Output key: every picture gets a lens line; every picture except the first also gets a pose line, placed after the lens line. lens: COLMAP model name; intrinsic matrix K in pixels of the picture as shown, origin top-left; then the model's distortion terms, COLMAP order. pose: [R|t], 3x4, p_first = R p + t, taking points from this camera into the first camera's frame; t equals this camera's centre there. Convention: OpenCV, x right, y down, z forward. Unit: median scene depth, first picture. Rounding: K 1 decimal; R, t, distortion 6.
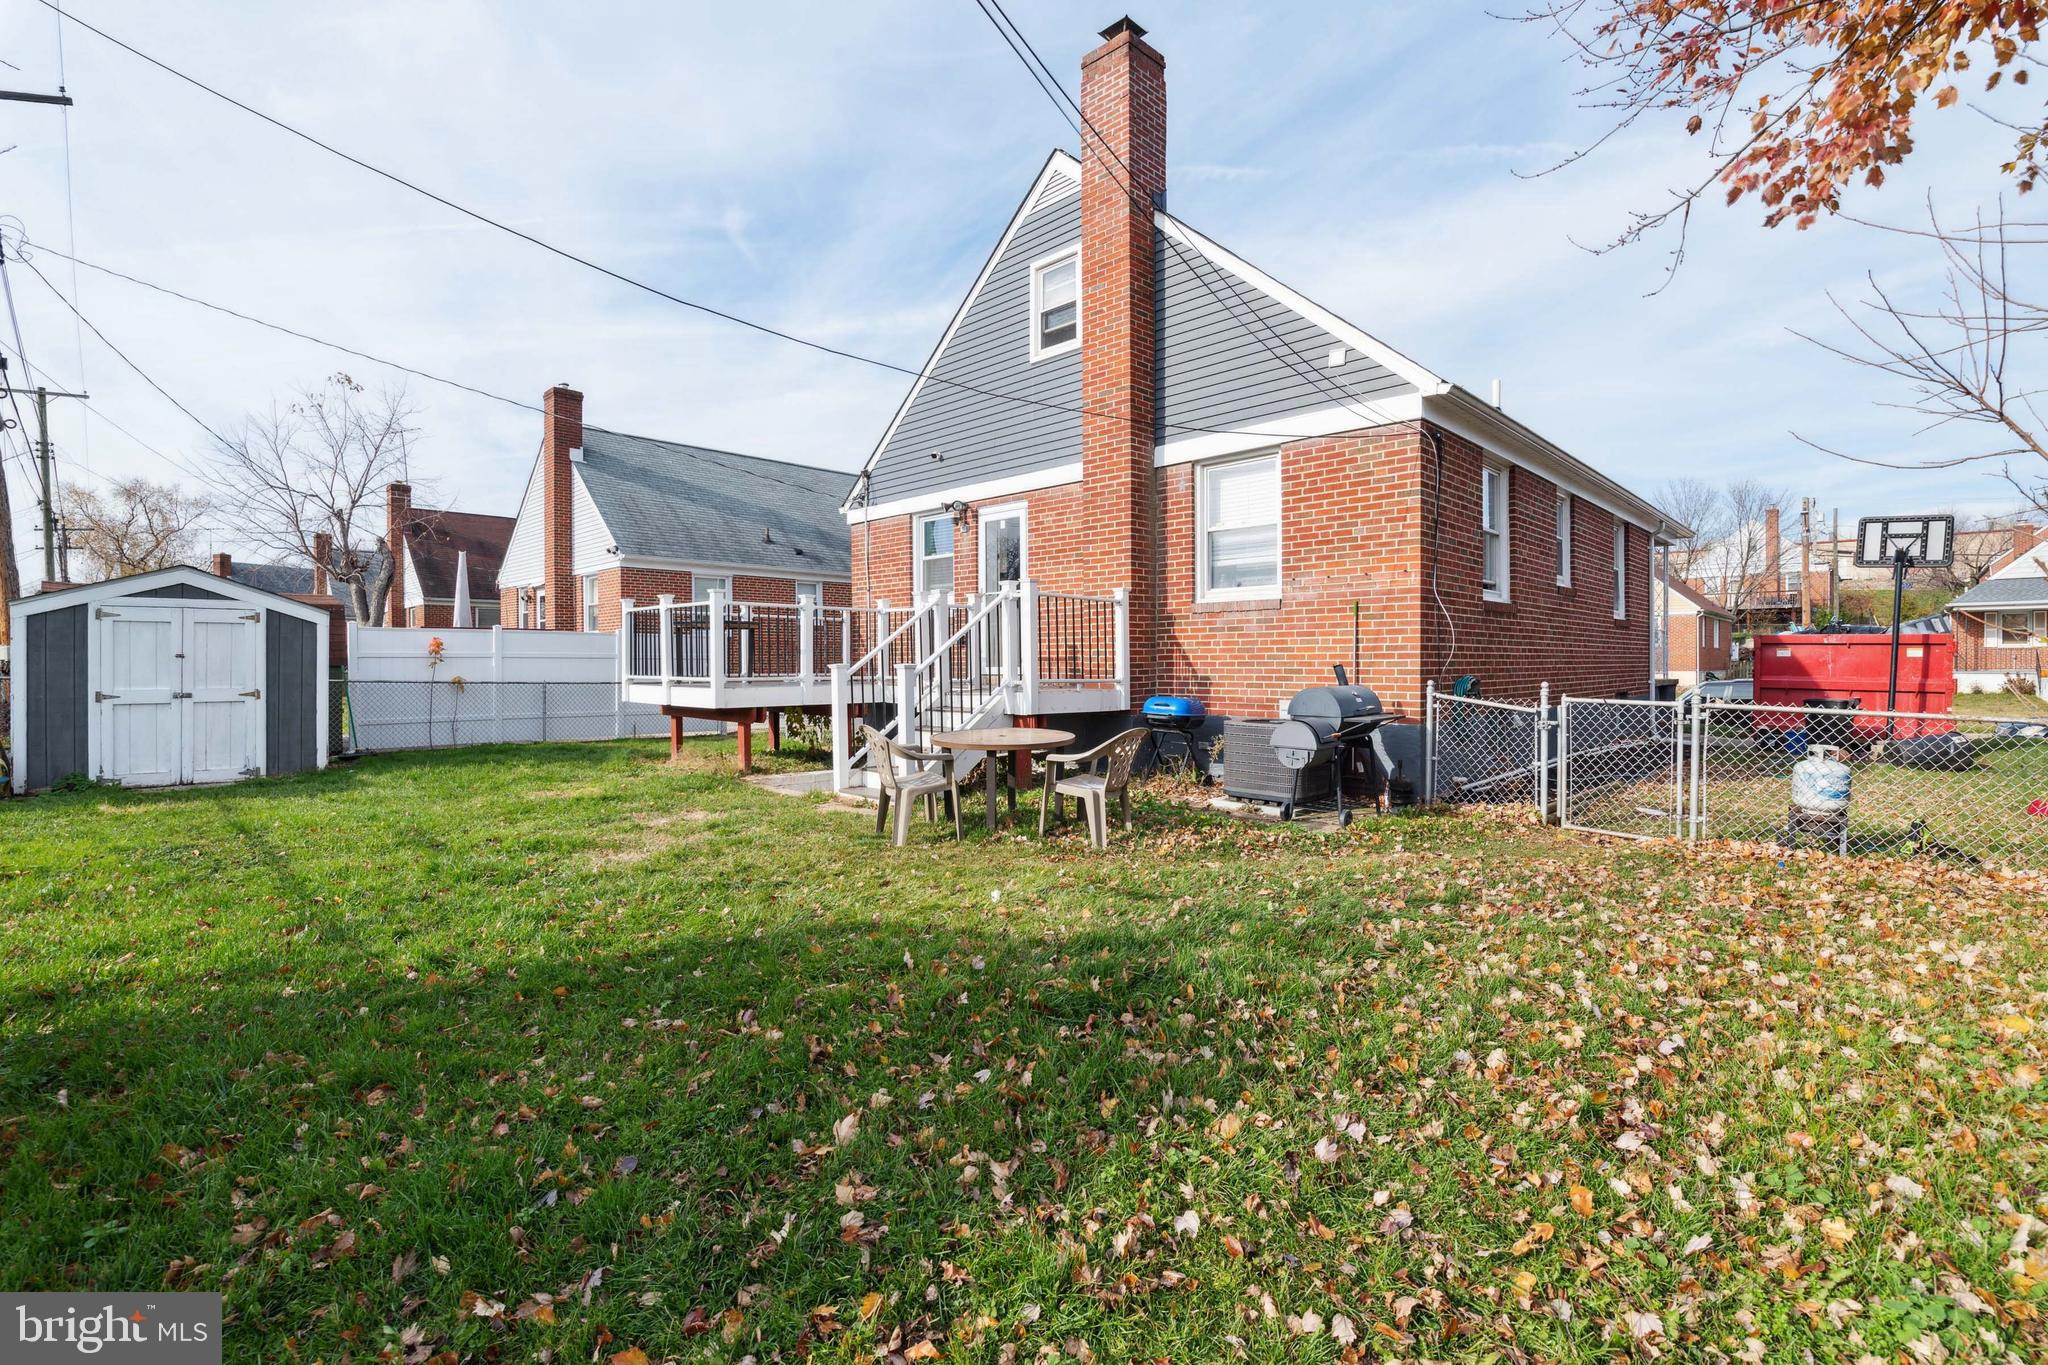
lens RADIAL K [[894.7, 0, 1044.6], [0, 894.7, 674.5], [0, 0, 1]] dist [0.012551, -0.005114]
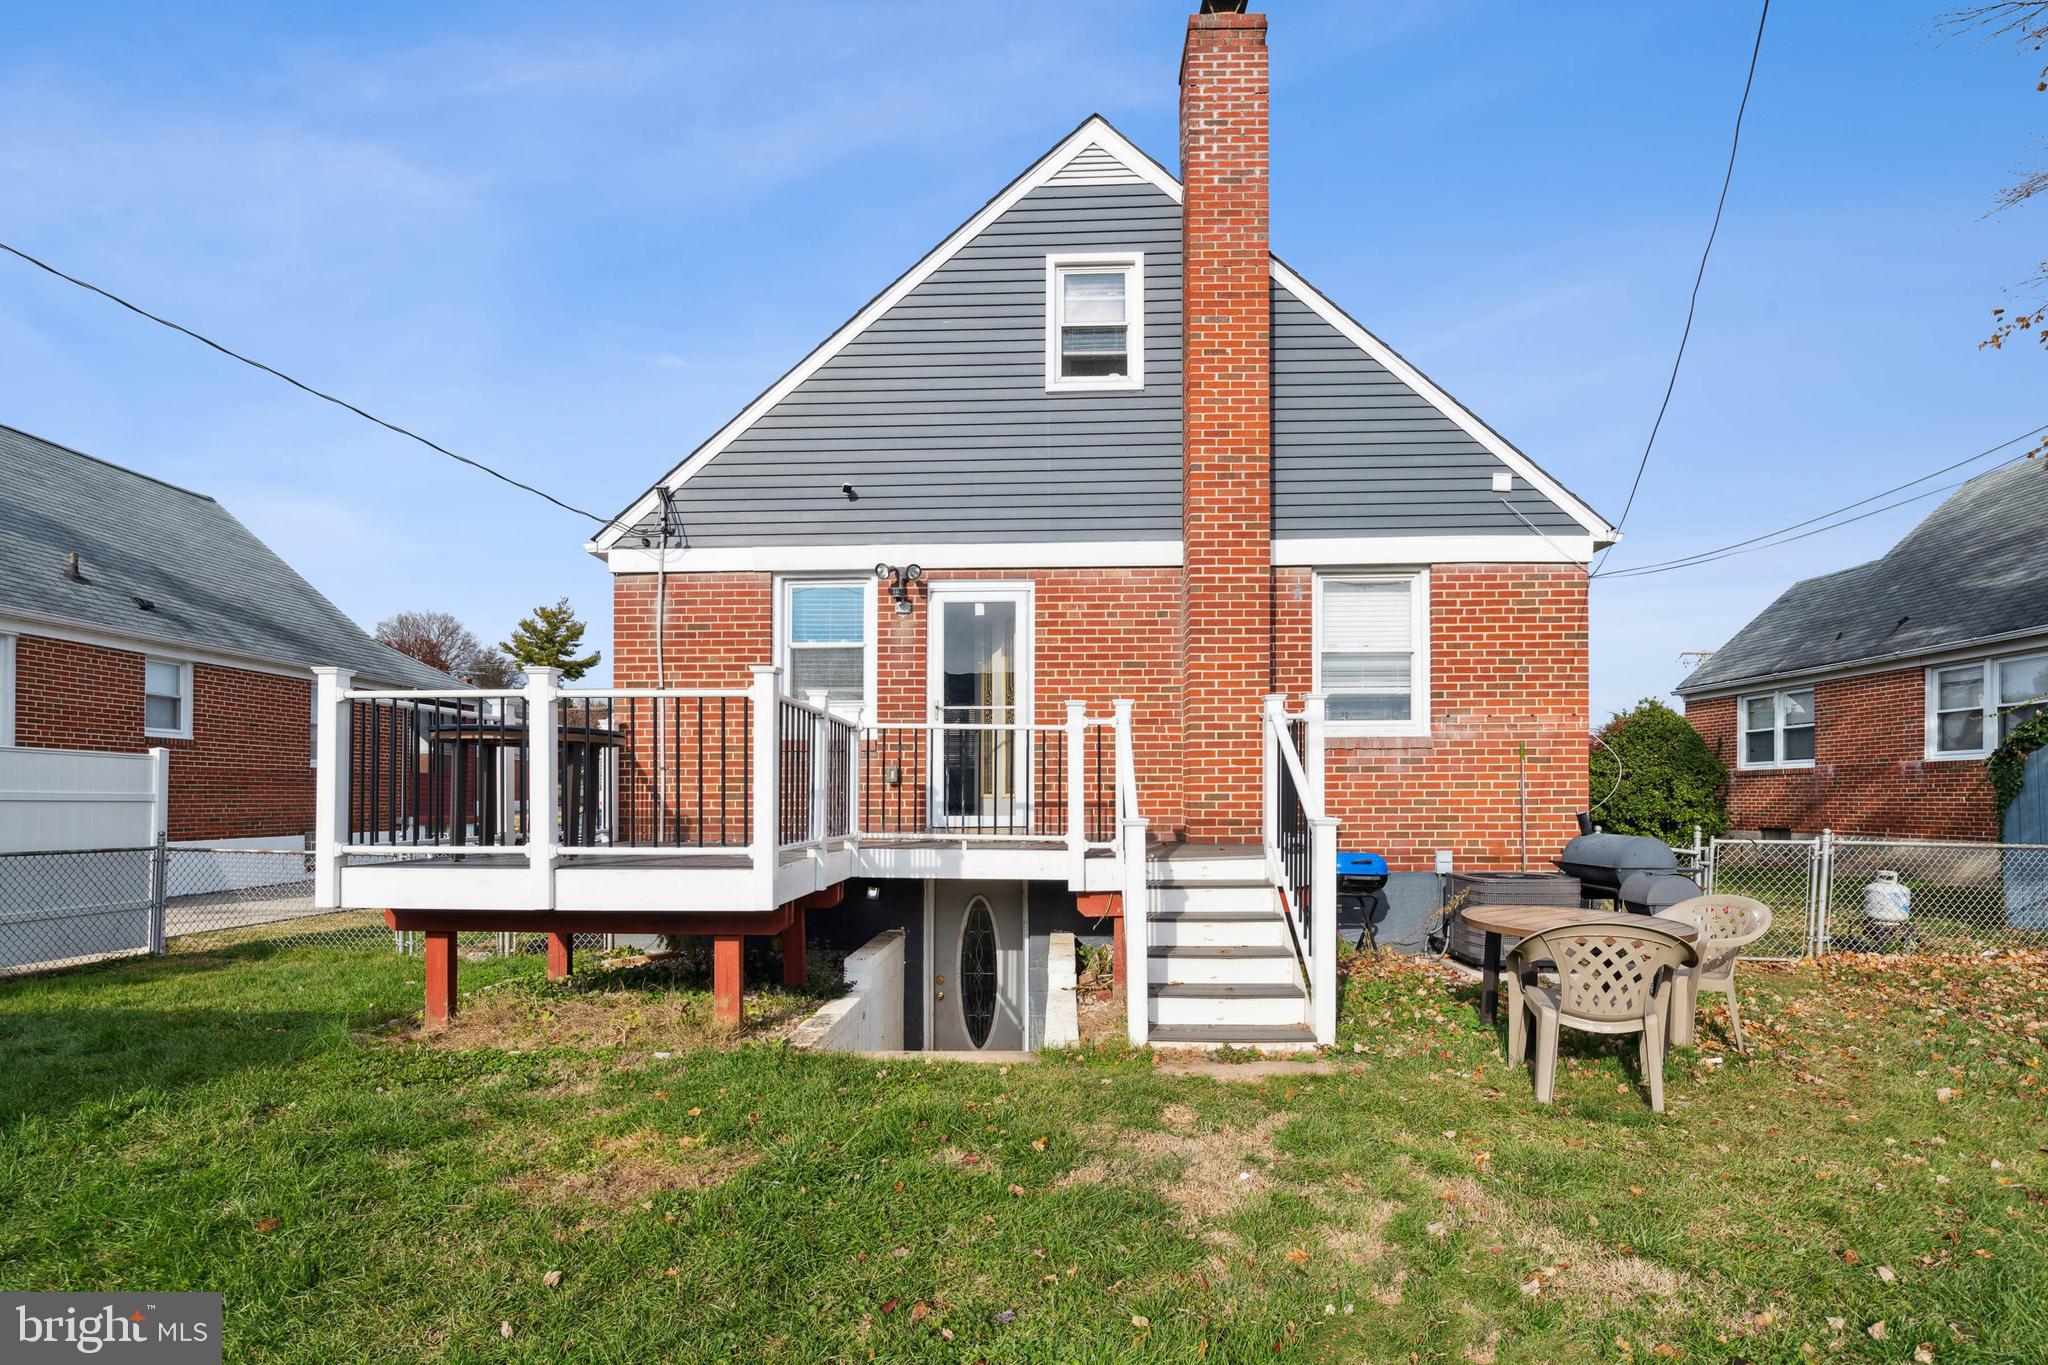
lens RADIAL K [[894.7, 0, 1021.9], [0, 894.7, 791.9], [0, 0, 1]] dist [0.012551, -0.005114]
pose [[0.745285, 0.007285, 0.666706, -0.589794], [0.010218, 0.999698, -0.022346, -0.012962], [-0.666668, 0.023467, 0.744986, 0.566406]]
